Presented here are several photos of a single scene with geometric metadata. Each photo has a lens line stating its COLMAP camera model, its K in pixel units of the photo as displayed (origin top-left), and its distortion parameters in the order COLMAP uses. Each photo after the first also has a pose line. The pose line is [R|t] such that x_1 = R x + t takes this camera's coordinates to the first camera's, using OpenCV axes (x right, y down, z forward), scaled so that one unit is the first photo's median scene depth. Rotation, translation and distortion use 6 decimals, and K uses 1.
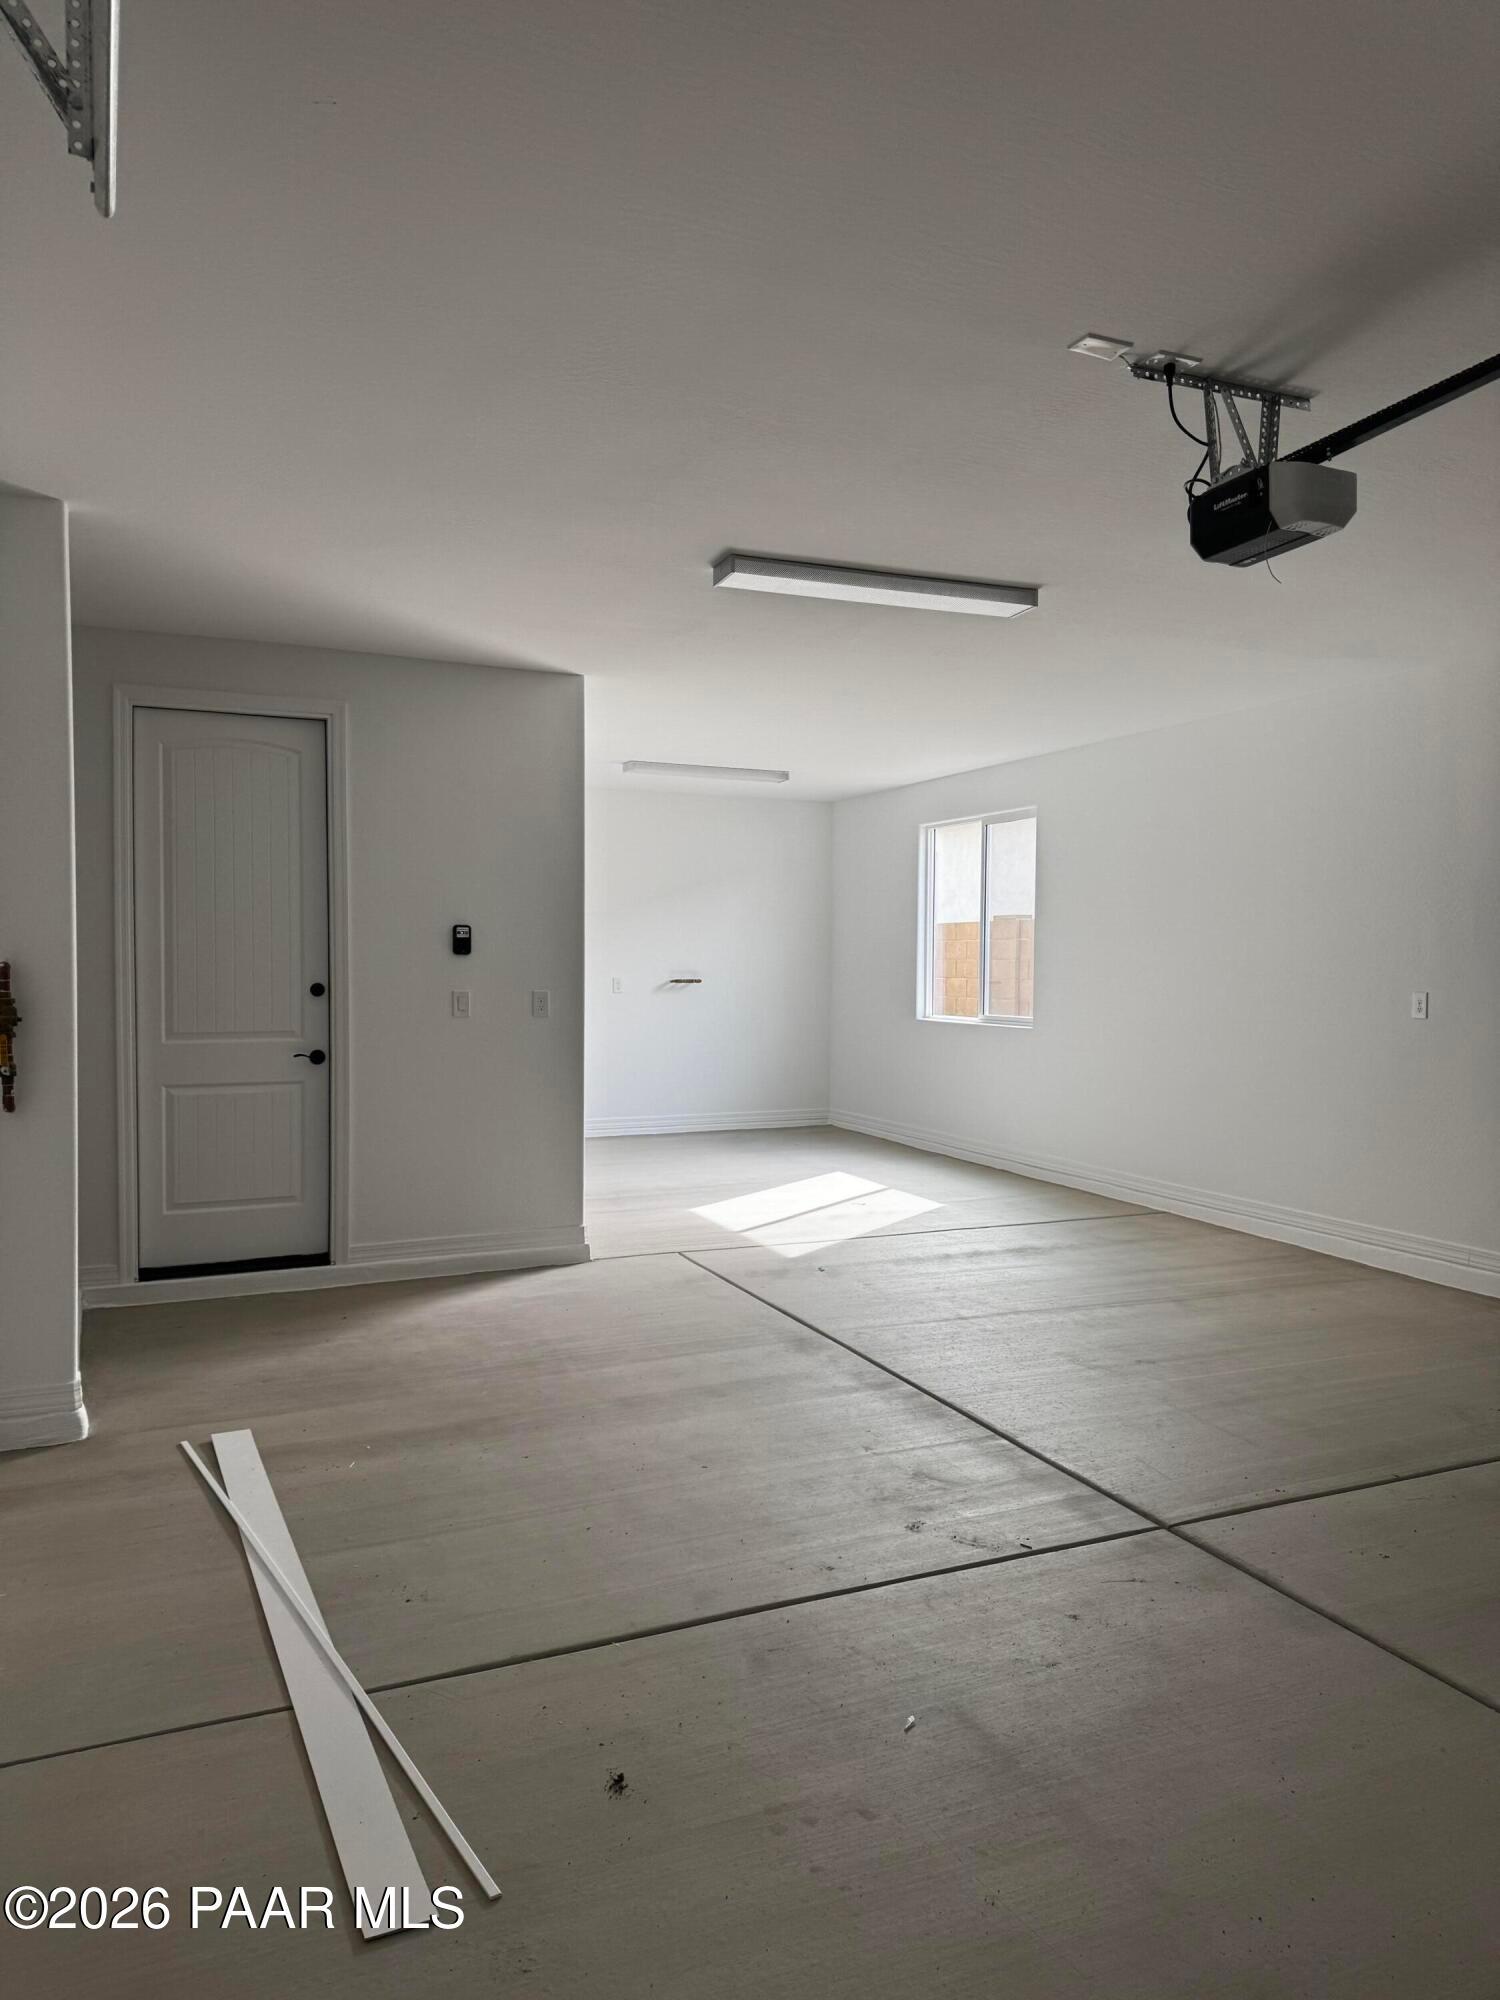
lens RADIAL K [[1354.3, 0, 785.5], [0, 1354.3, 1005.3], [0, 0, 1]] dist [0.121070, -0.178089]
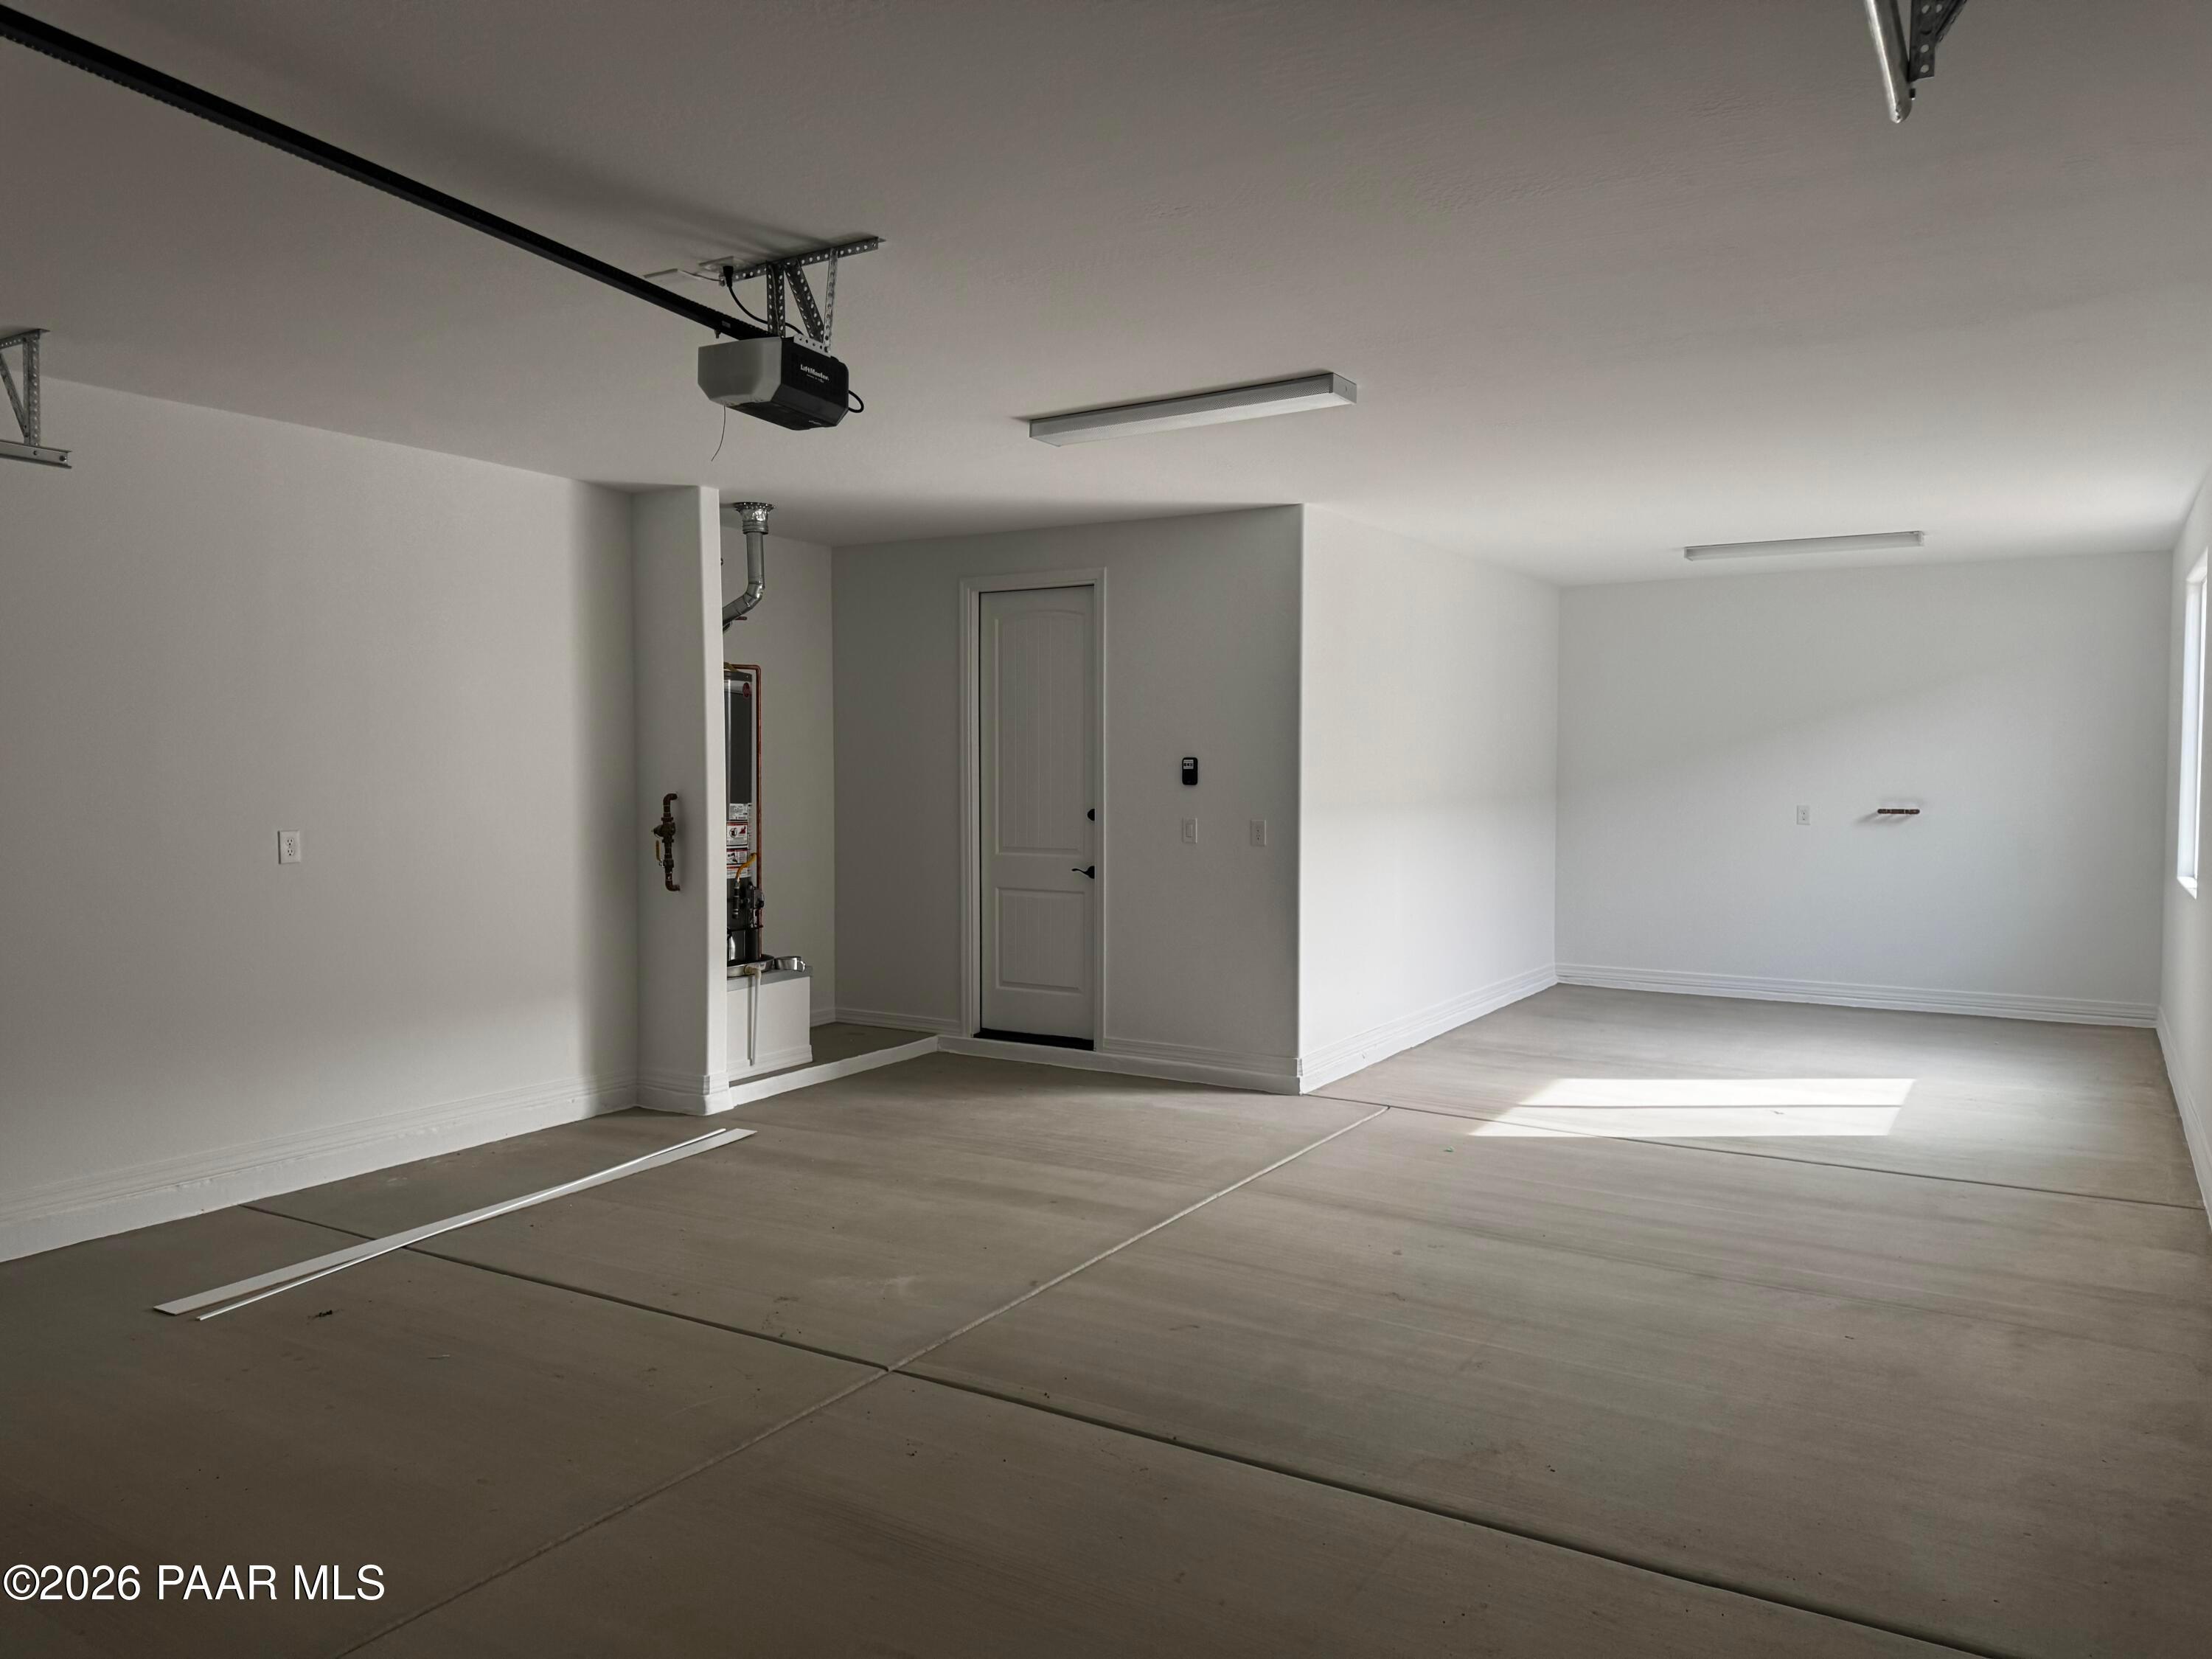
lens RADIAL K [[1497.8, 0, 1106.0], [0, 1497.8, 829.5], [0, 0, 1]] dist [0.121070, -0.178089]
pose [[0.579847, 0.032247, -0.814087, 0.707679], [-0.027208, 0.999425, 0.020209, -0.024936], [0.814271, 0.010431, 0.580391, 0.267910]]
